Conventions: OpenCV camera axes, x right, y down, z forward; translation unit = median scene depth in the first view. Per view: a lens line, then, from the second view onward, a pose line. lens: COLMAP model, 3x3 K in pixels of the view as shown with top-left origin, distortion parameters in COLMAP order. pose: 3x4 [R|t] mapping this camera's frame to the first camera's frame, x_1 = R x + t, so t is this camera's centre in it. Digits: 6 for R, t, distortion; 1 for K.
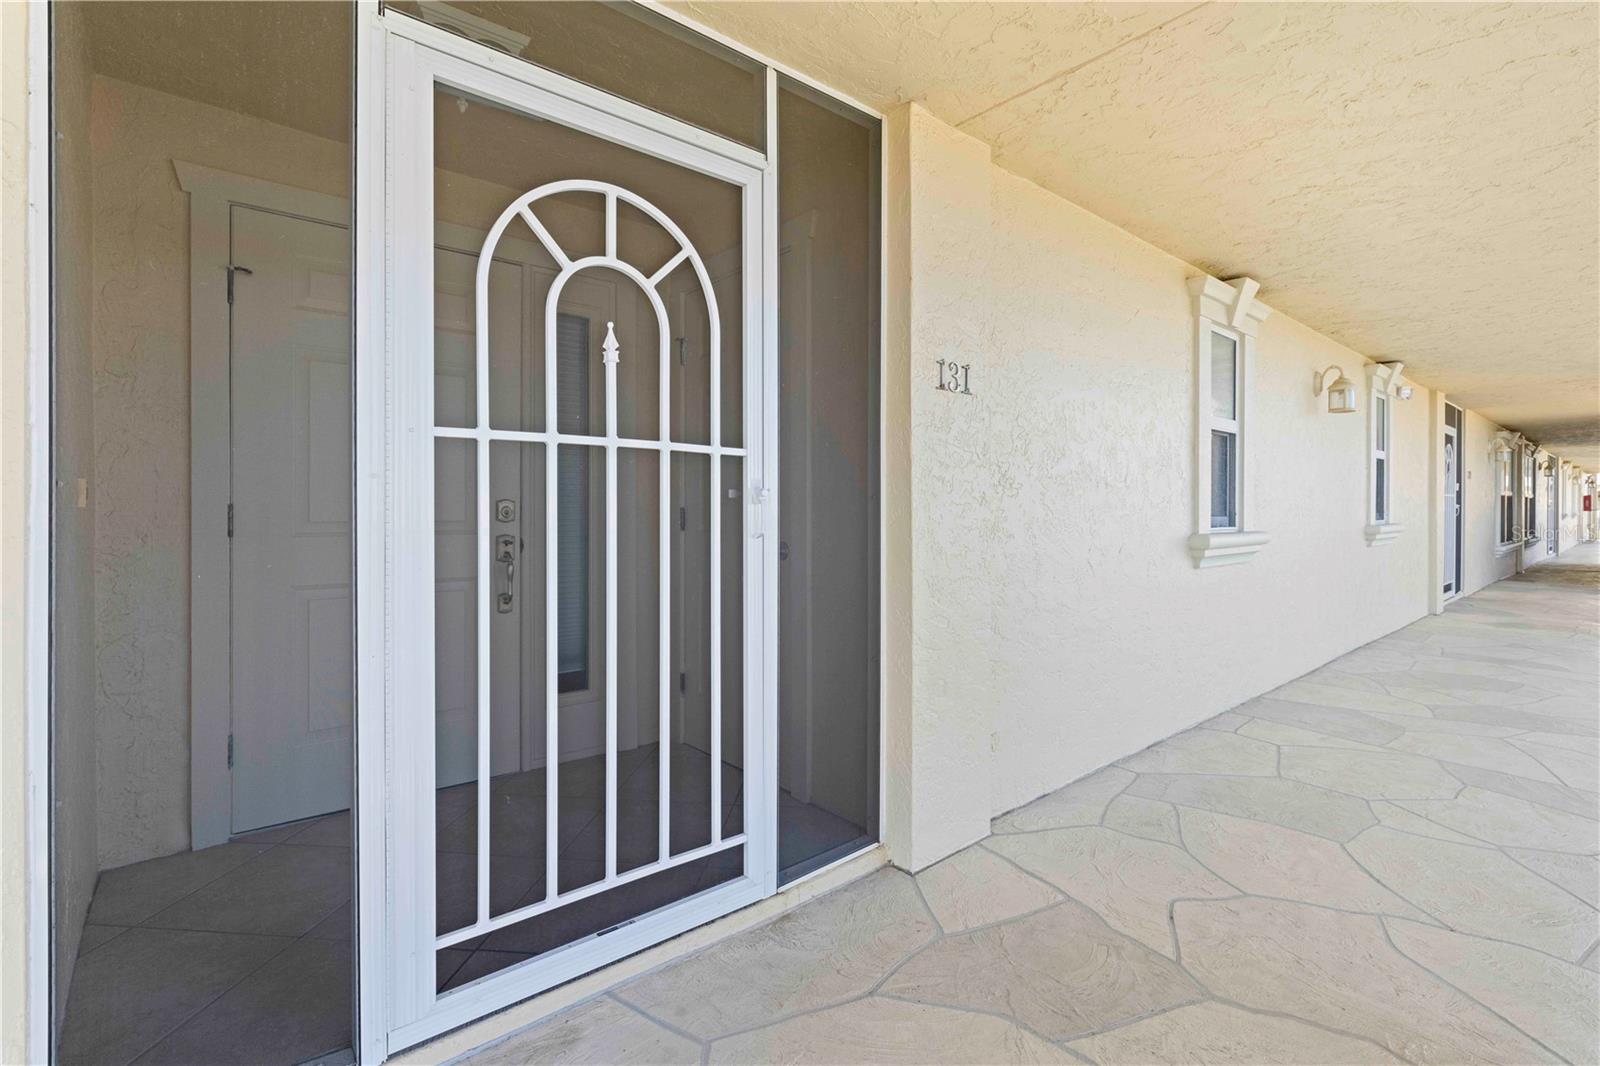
lens RADIAL K [[718.7, 0, 800.5], [0, 718.7, 533.9], [0, 0, 1]] dist [-0.003656, 0.000354]
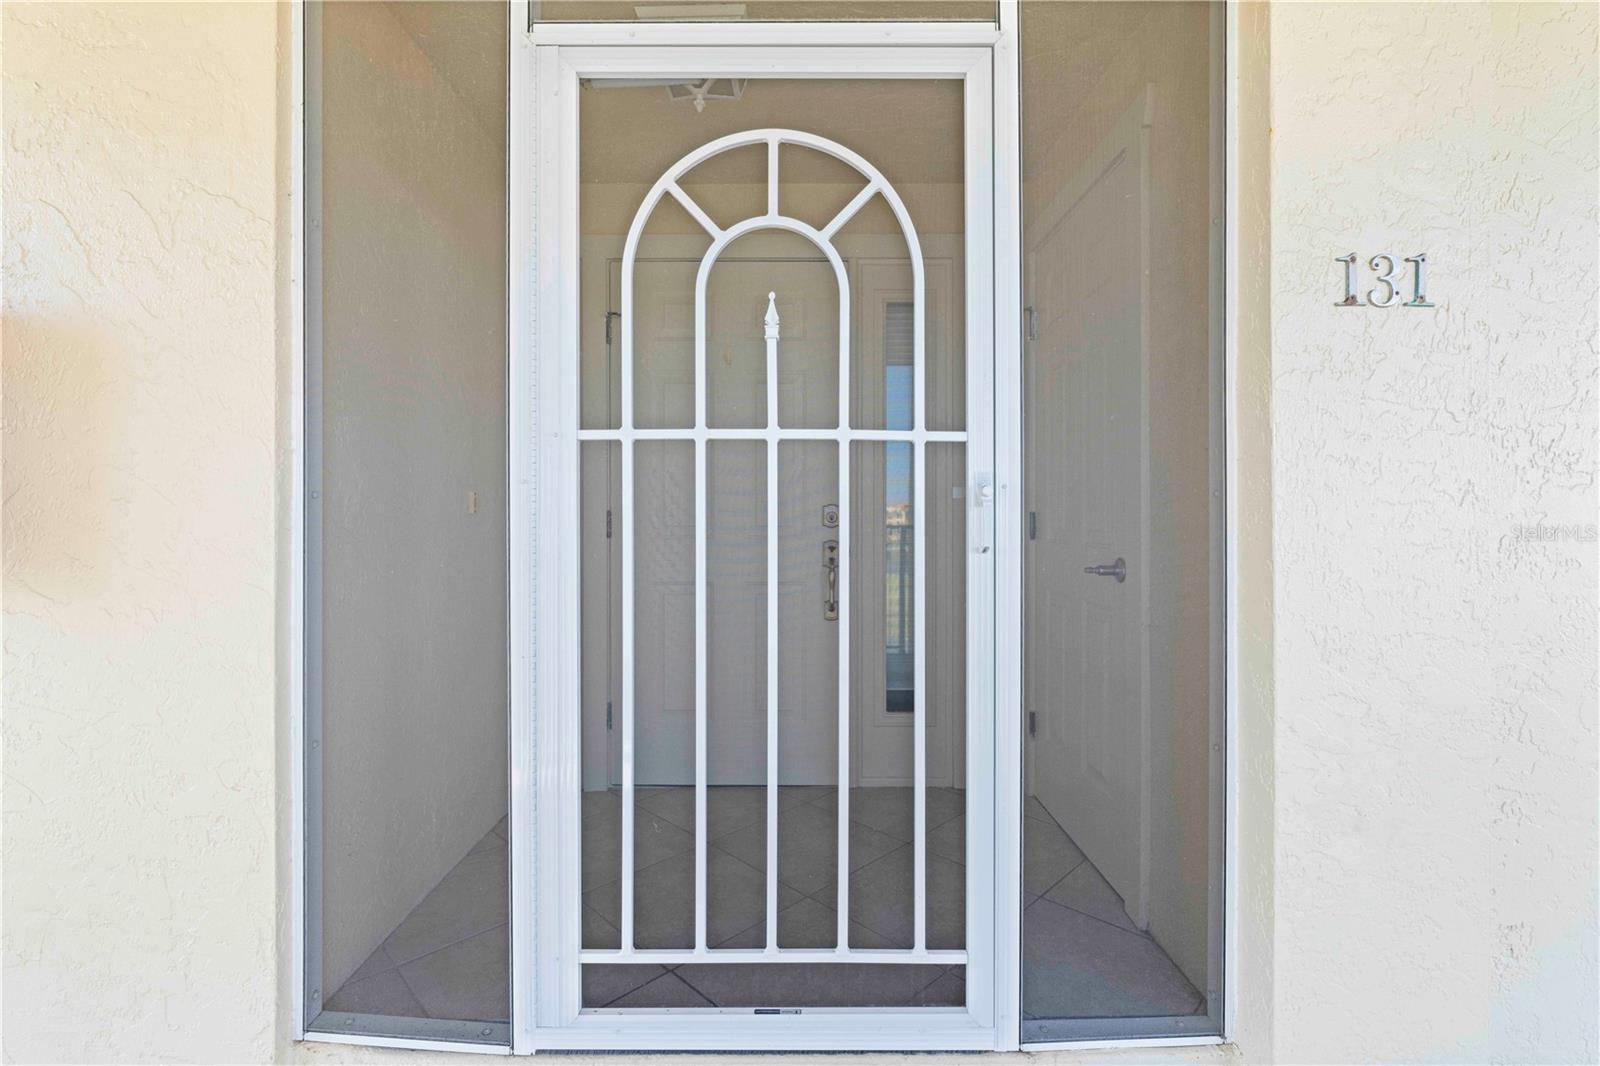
lens RADIAL K [[723.0, 0, 797.3], [0, 723.0, 532.1], [0, 0, 1]] dist [-0.001784, -0.000049]
pose [[0.774672, 0.013294, -0.632224, 0.232429], [-0.019589, 0.999804, -0.002979, -0.008512], [0.632060, 0.014692, 0.774780, 0.282714]]
